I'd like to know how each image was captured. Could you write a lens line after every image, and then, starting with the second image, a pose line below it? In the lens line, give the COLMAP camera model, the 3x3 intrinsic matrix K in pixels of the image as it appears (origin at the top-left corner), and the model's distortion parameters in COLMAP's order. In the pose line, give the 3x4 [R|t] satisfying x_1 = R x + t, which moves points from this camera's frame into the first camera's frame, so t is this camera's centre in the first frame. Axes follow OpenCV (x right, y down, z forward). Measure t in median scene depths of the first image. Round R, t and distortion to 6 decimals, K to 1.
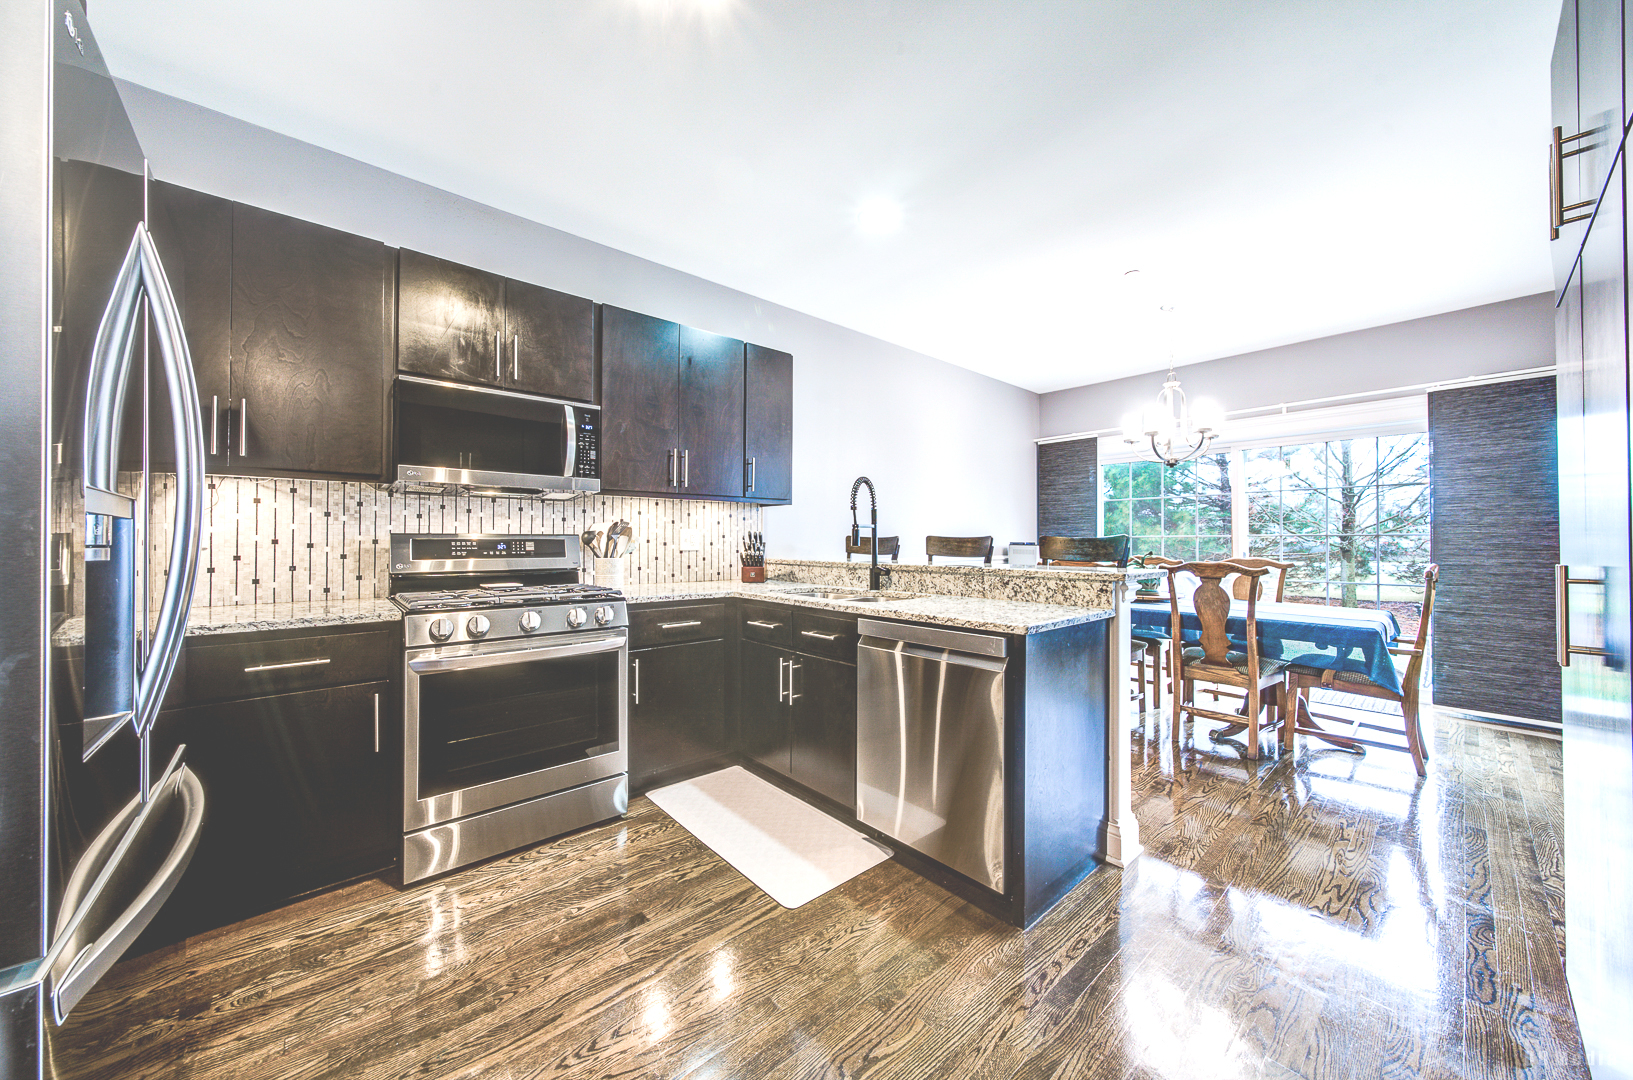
lens RADIAL K [[566.8, 0, 813.3], [0, 566.8, 535.4], [0, 0, 1]] dist [-0.000263, -0.000012]
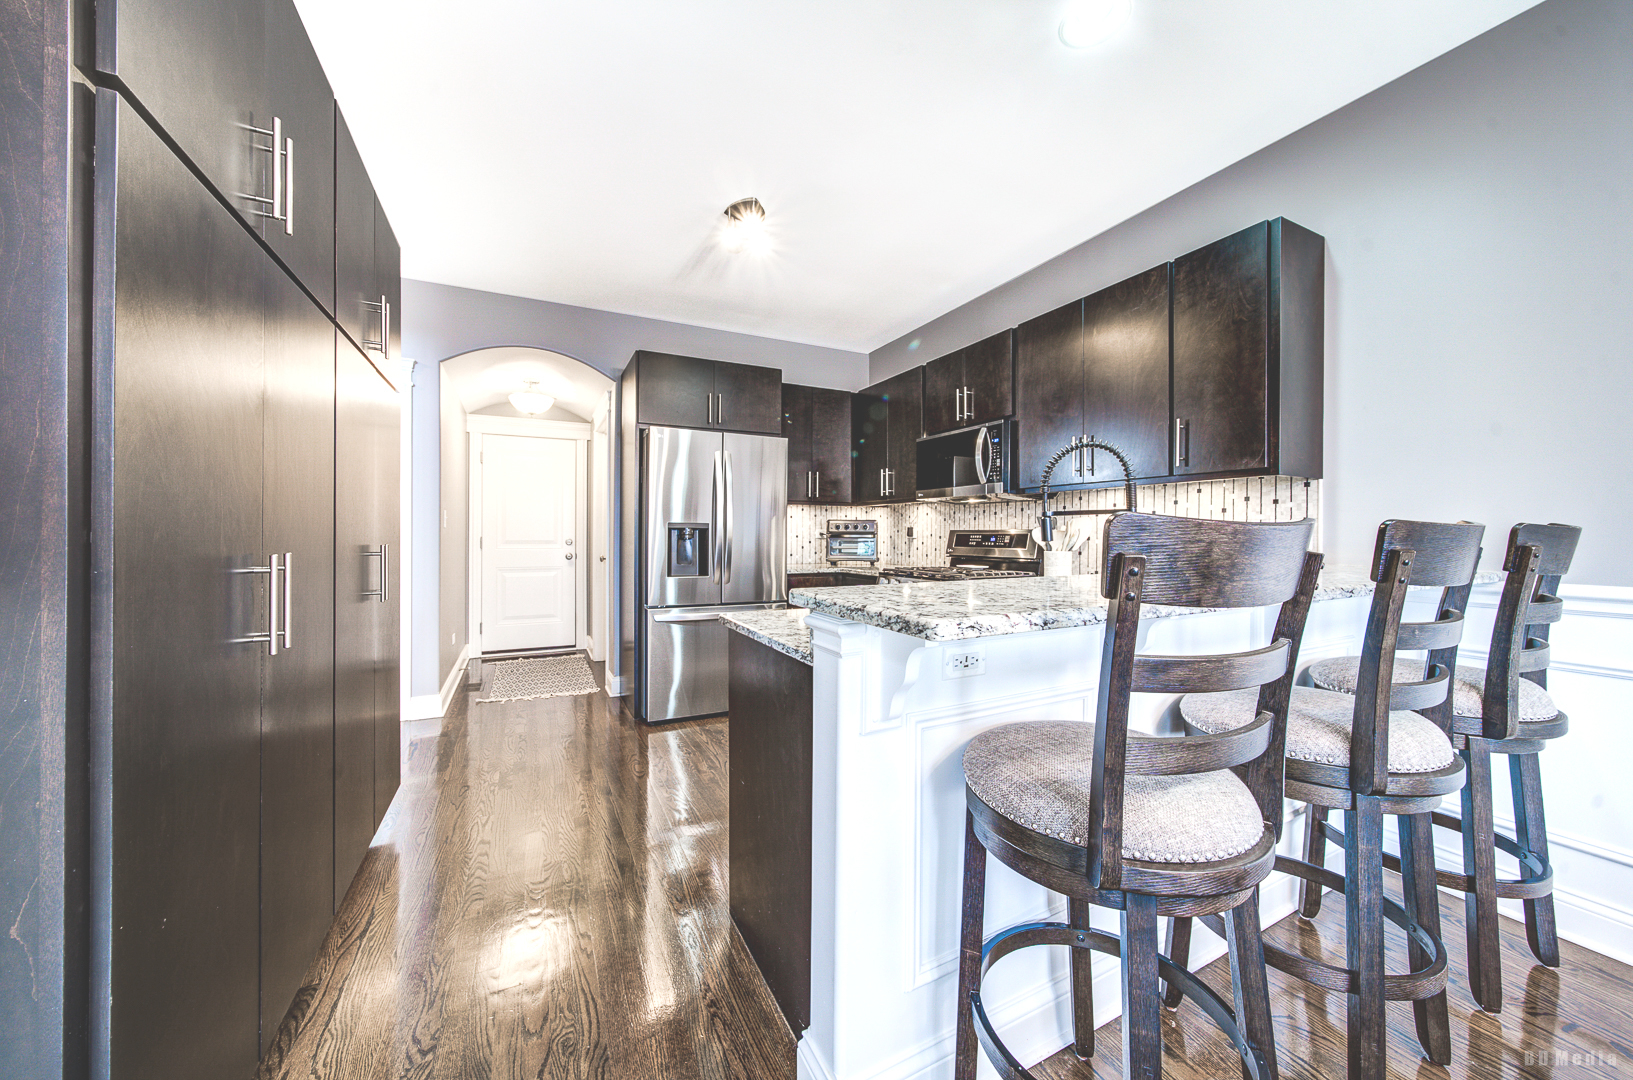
lens RADIAL K [[566.8, 0, 813.3], [0, 566.8, 535.4], [0, 0, 1]] dist [-0.000263, -0.000012]
pose [[-0.207408, 0.000927, -0.978254, 0.875987], [0.005431, 0.999985, -0.000204, 0.009149], [0.978239, -0.005355, -0.207410, 0.888328]]
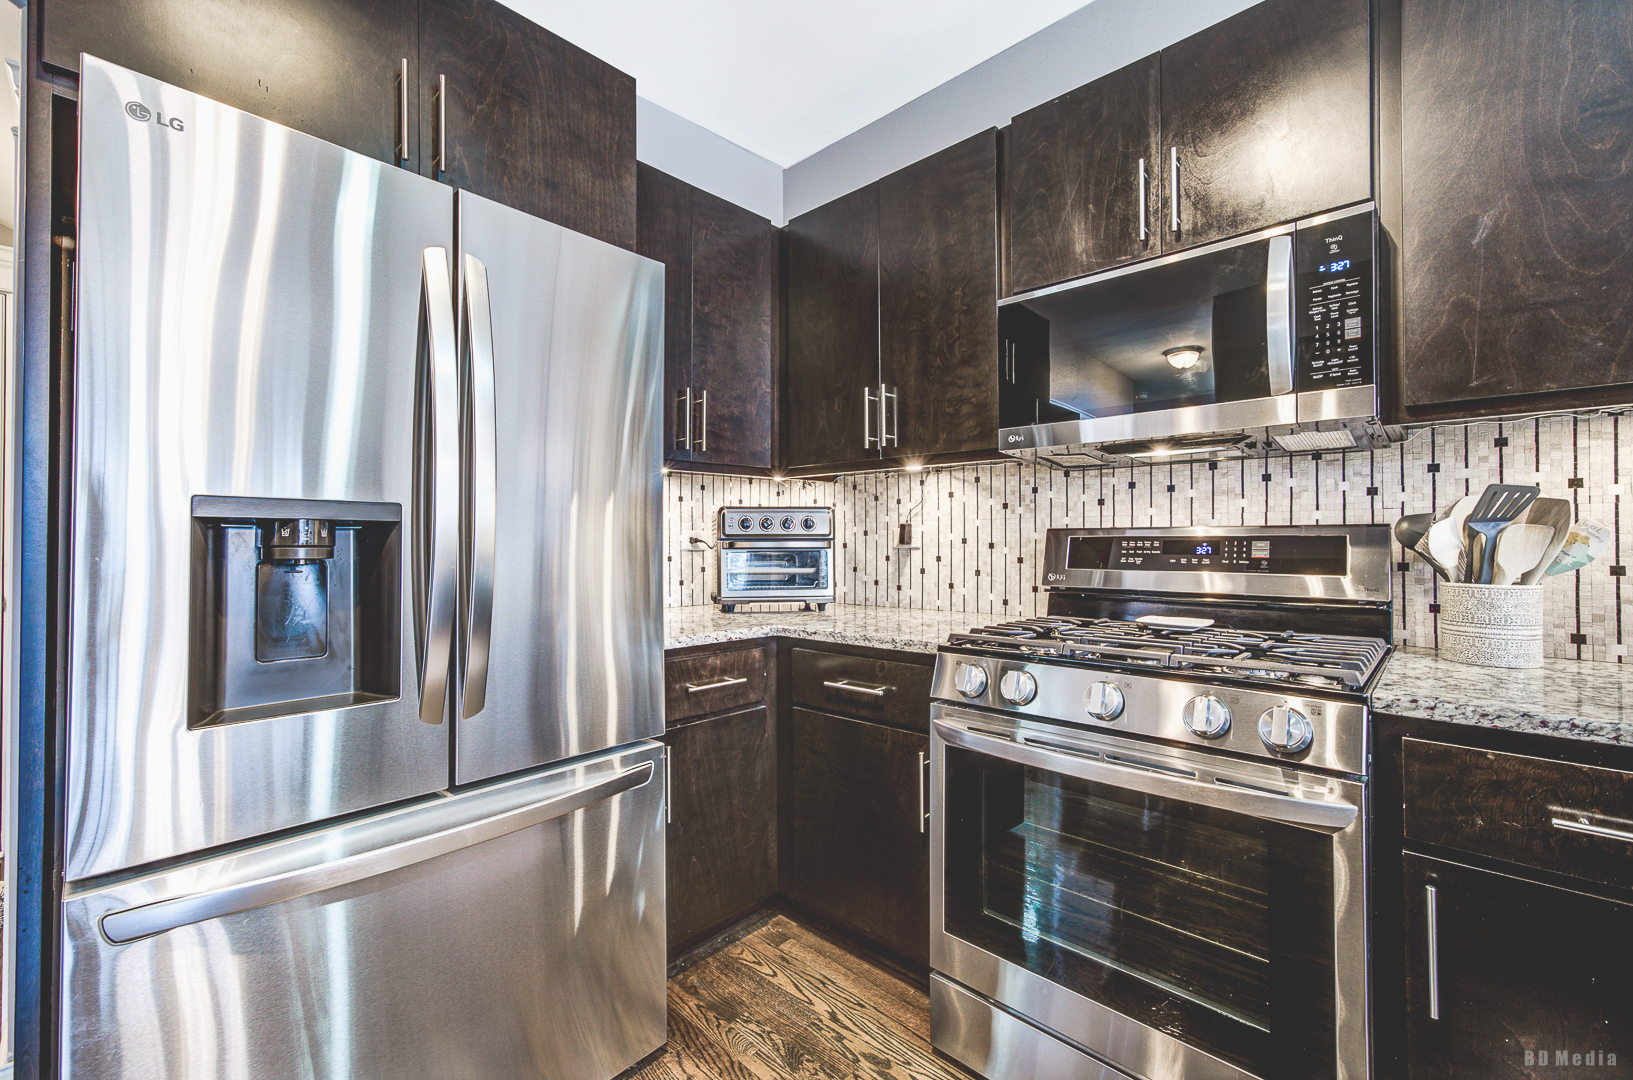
lens RADIAL K [[685.5, 0, 806.6], [0, 685.5, 531.9], [0, 0, 1]] dist [-0.000150, 0.000090]
pose [[0.121940, -0.012554, -0.992458, 0.052368], [0.012438, 0.999861, -0.011119, 0.005403], [0.992459, -0.010988, 0.122080, 0.561515]]
